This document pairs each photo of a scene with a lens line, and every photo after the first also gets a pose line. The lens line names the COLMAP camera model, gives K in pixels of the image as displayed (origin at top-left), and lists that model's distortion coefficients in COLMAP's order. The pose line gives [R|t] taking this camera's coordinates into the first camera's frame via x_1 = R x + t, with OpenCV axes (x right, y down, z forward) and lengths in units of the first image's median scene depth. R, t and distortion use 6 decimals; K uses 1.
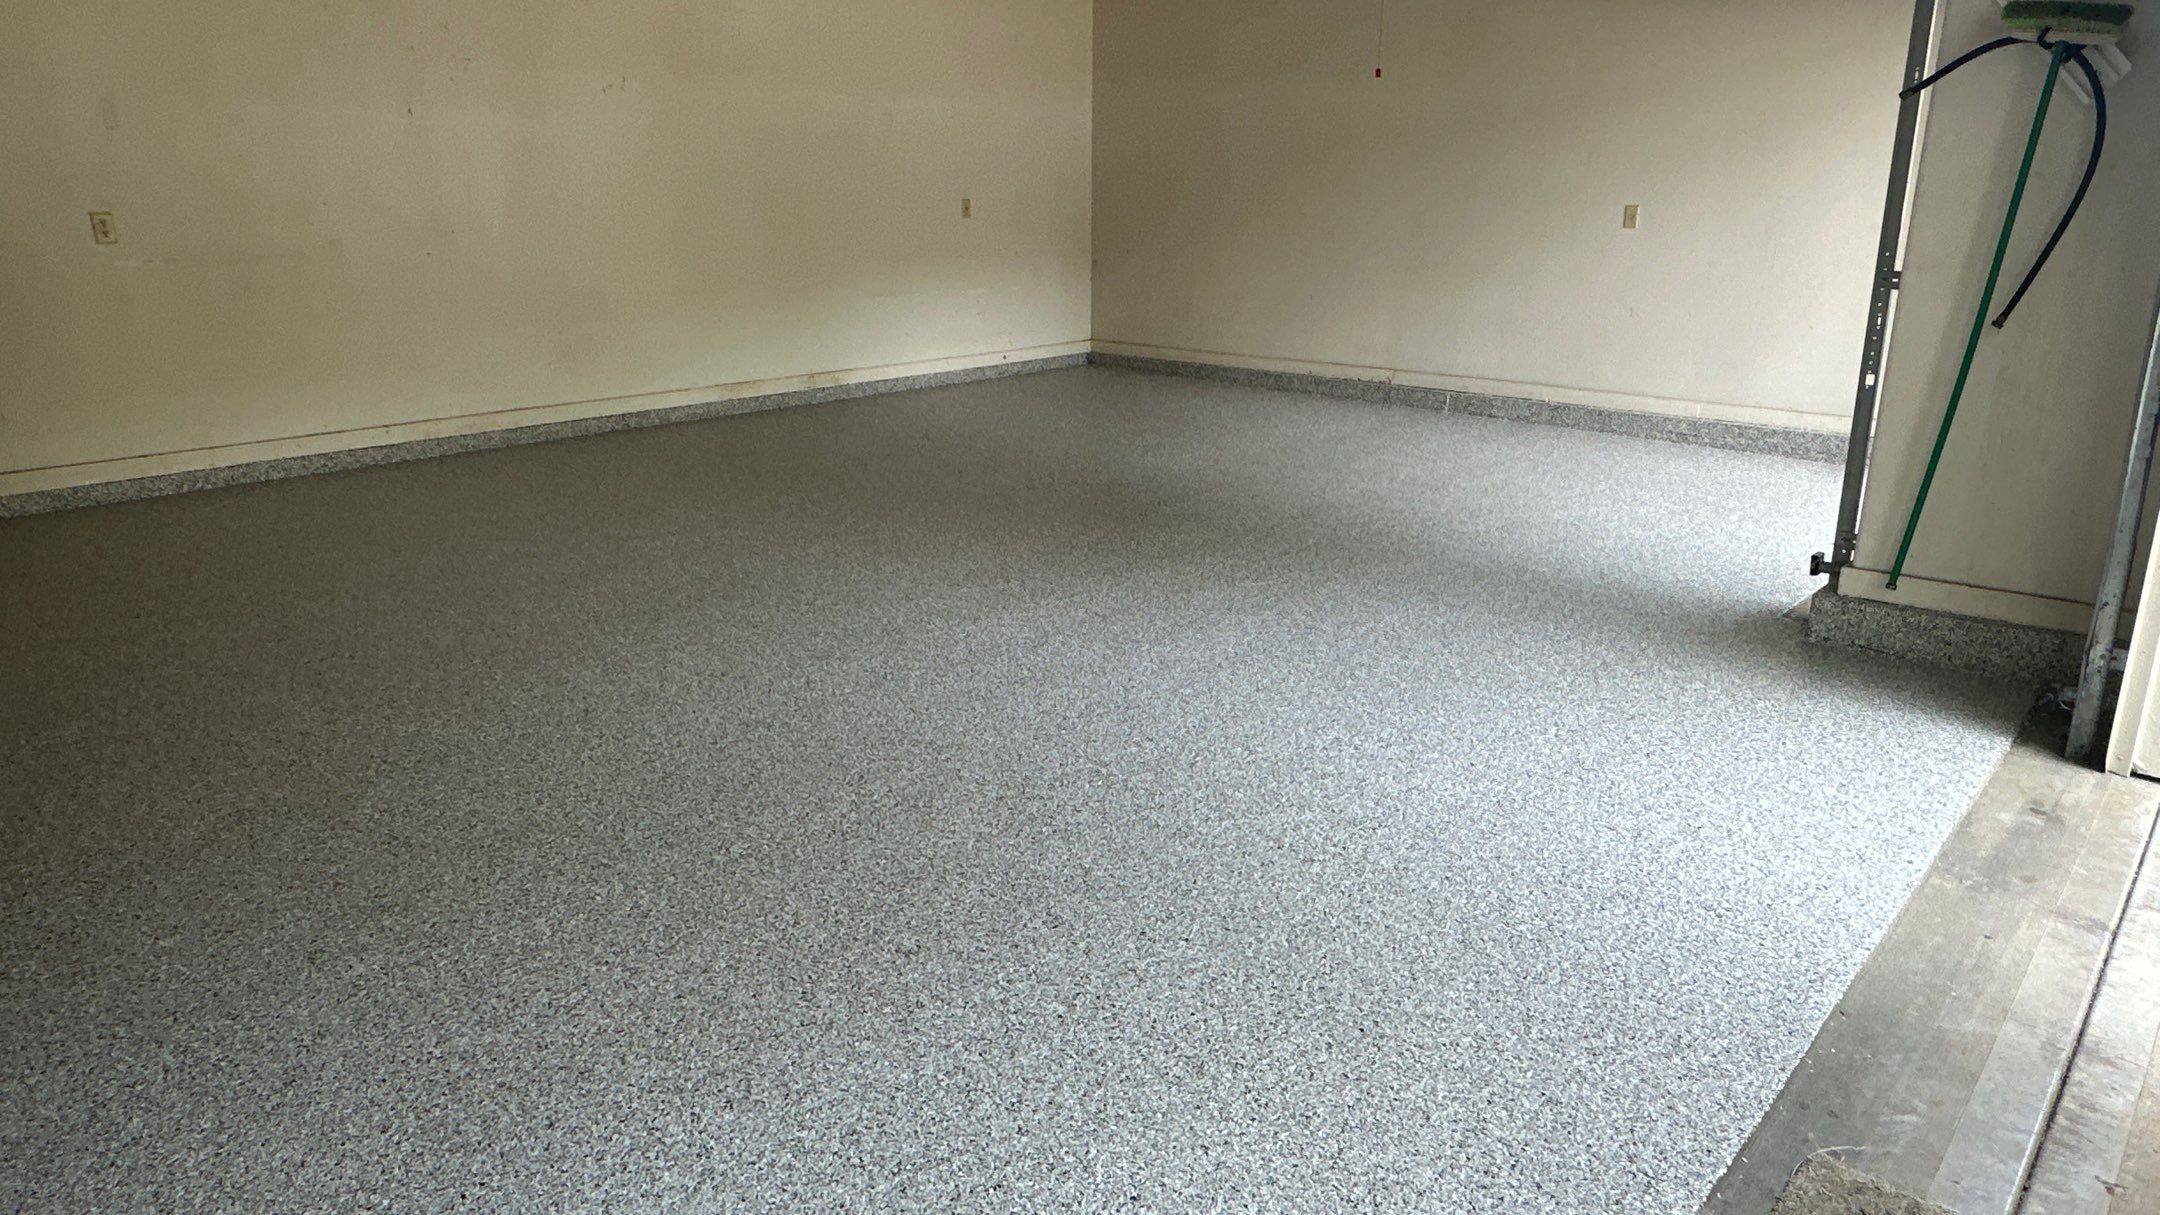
lens RADIAL K [[1413.9, 0, 1082.2], [0, 1413.9, 614.9], [0, 0, 1]] dist [-0.005919, 0.002313]
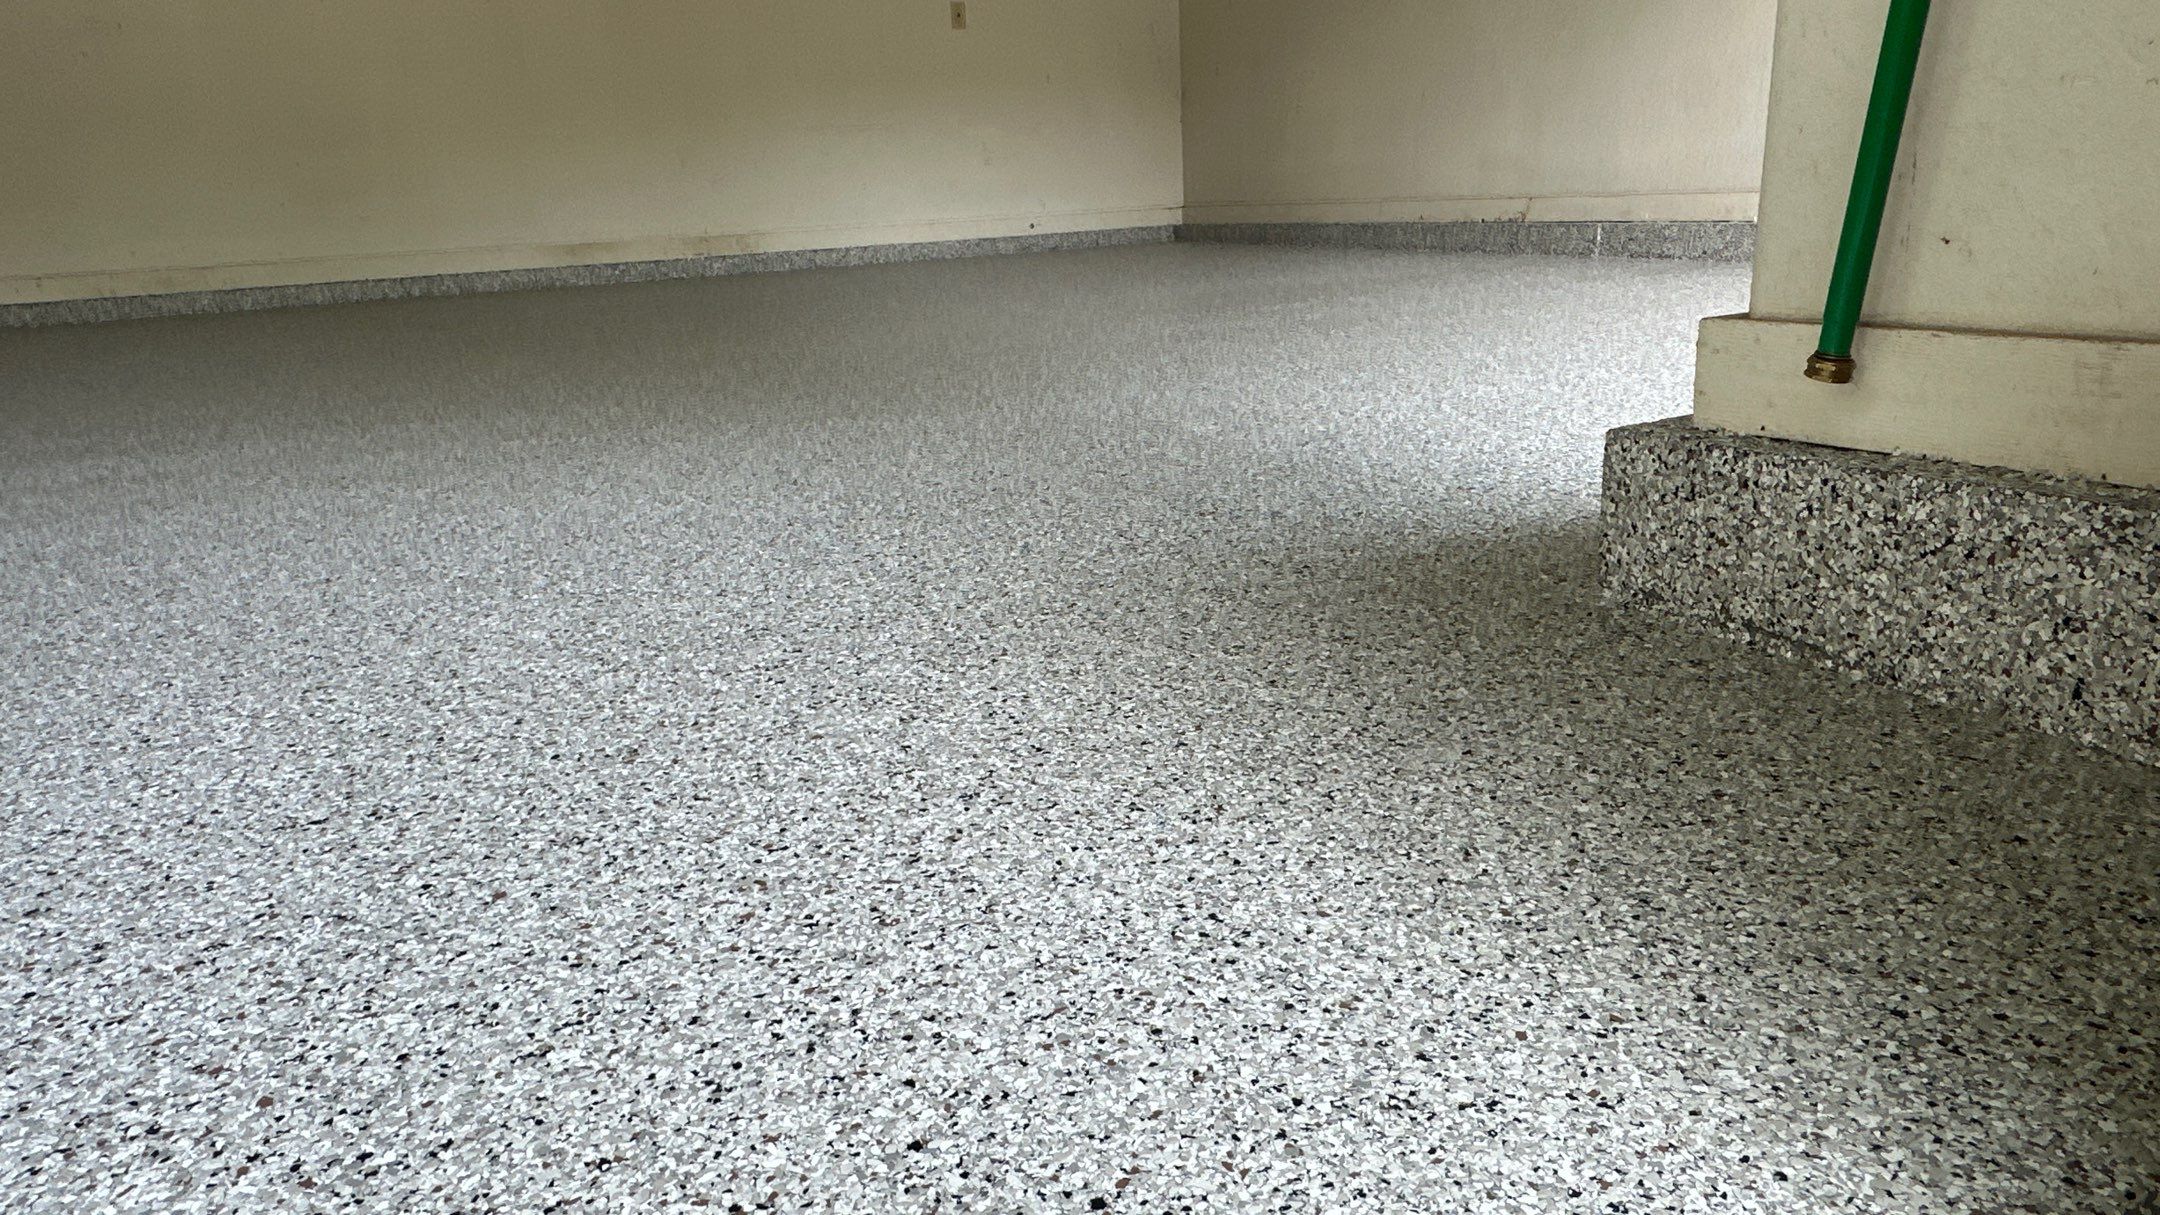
lens RADIAL K [[1413.9, 0, 1085.5], [0, 1413.9, 610.0], [0, 0, 1]] dist [-0.005919, 0.002313]
pose [[0.935566, 0.051987, -0.349303, 0.359938], [-0.053098, 0.998569, 0.006402, 0.016482], [0.349136, 0.012558, 0.936988, 0.490219]]
